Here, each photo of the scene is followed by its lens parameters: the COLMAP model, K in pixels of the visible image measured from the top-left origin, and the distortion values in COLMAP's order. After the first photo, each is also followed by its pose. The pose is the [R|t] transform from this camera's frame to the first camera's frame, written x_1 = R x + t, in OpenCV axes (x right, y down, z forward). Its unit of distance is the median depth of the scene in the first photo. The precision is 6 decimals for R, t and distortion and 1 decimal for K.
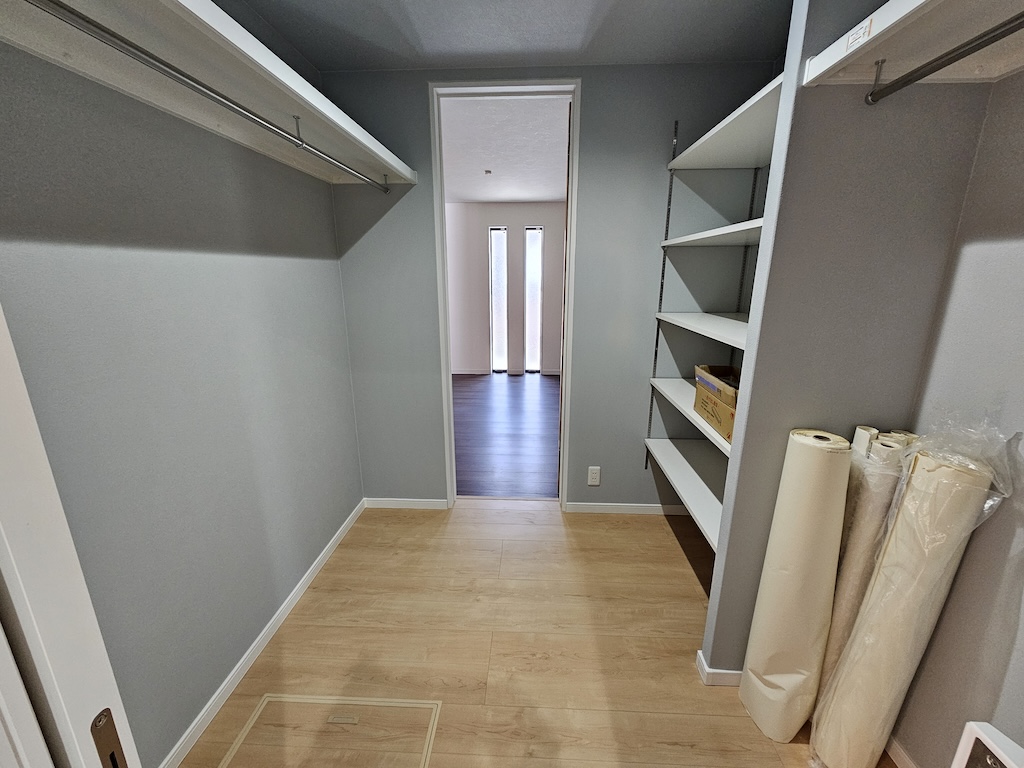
lens RADIAL K [[419.5, 0, 511.1], [0, 419.5, 383.5], [0, 0, 1]] dist [-0.001571, 0.001045]
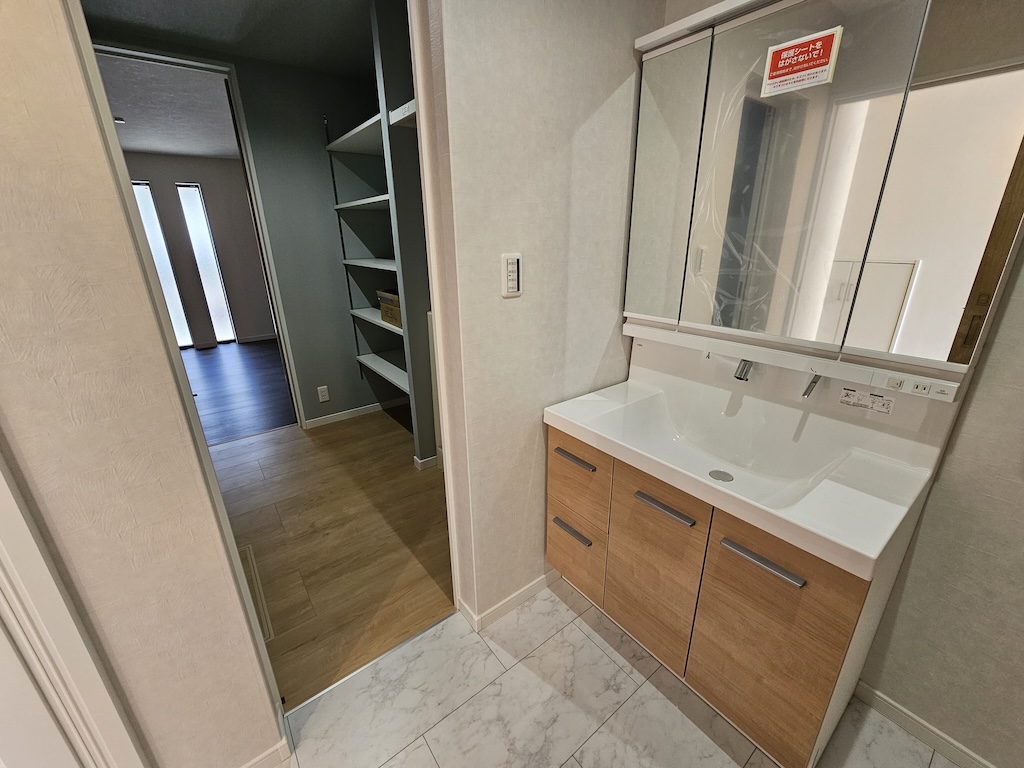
lens RADIAL K [[419.5, 0, 516.3], [0, 419.5, 384.9], [0, 0, 1]] dist [-0.001571, 0.001045]
pose [[0.759216, -0.226935, 0.609993, -0.161355], [0.177287, 0.973910, 0.141666, 0.148456], [-0.626228, 0.000589, 0.779640, -0.450884]]
